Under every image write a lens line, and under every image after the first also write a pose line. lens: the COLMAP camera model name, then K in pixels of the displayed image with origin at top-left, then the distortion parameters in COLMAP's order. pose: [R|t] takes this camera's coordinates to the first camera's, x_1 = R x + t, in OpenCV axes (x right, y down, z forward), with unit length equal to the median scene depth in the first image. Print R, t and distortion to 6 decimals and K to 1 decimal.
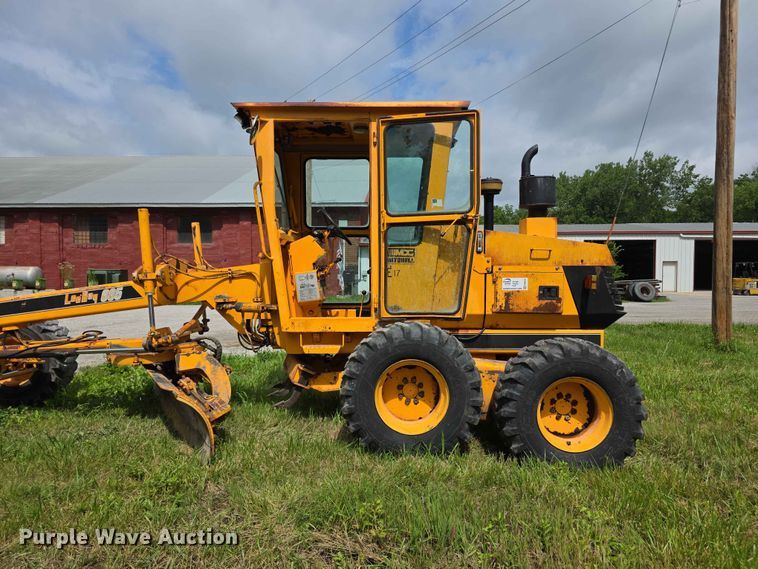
lens RADIAL K [[511.2, 0, 382.6], [0, 511.2, 282.1], [0, 0, 1]] dist [0.063213, -0.057299]
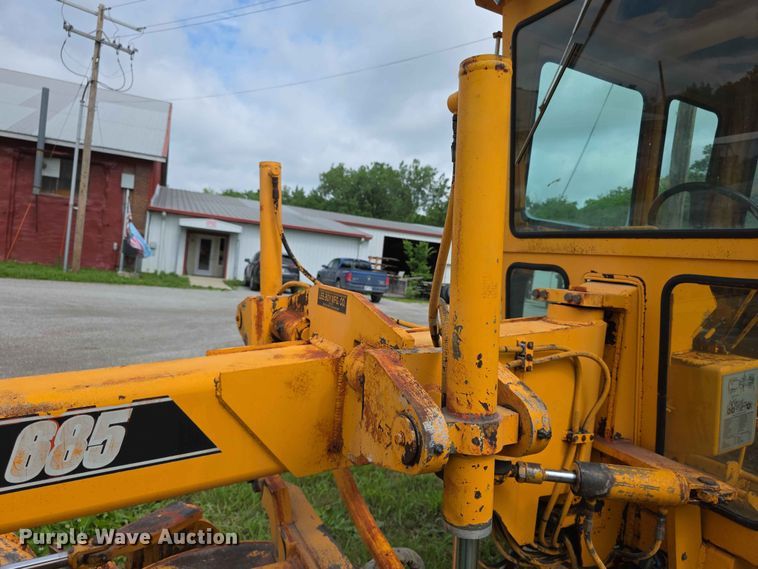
lens RADIAL K [[512.2, 0, 379.0], [0, 512.2, 284.5], [0, 0, 1]] dist [0.058899, -0.063932]
pose [[0.893568, 0.076182, 0.442416, -0.513852], [-0.096080, 0.995115, 0.022704, -0.058373], [-0.438525, -0.062795, 0.896523, 0.761095]]
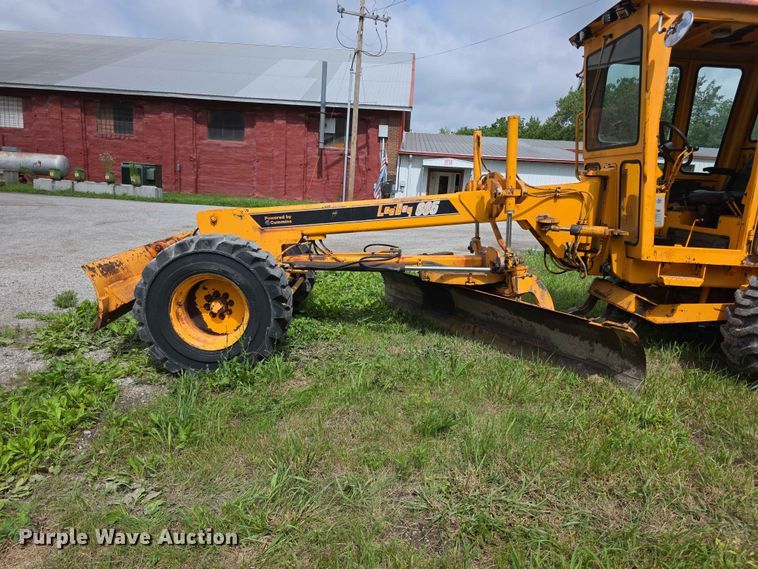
lens RADIAL K [[511.2, 0, 382.6], [0, 511.2, 282.1], [0, 0, 1]] dist [0.063213, -0.057299]
pose [[0.998207, 0.053596, 0.026654, -0.626822], [-0.057420, 0.983168, 0.173446, -0.000898], [-0.016909, -0.174665, 0.984483, 0.063896]]
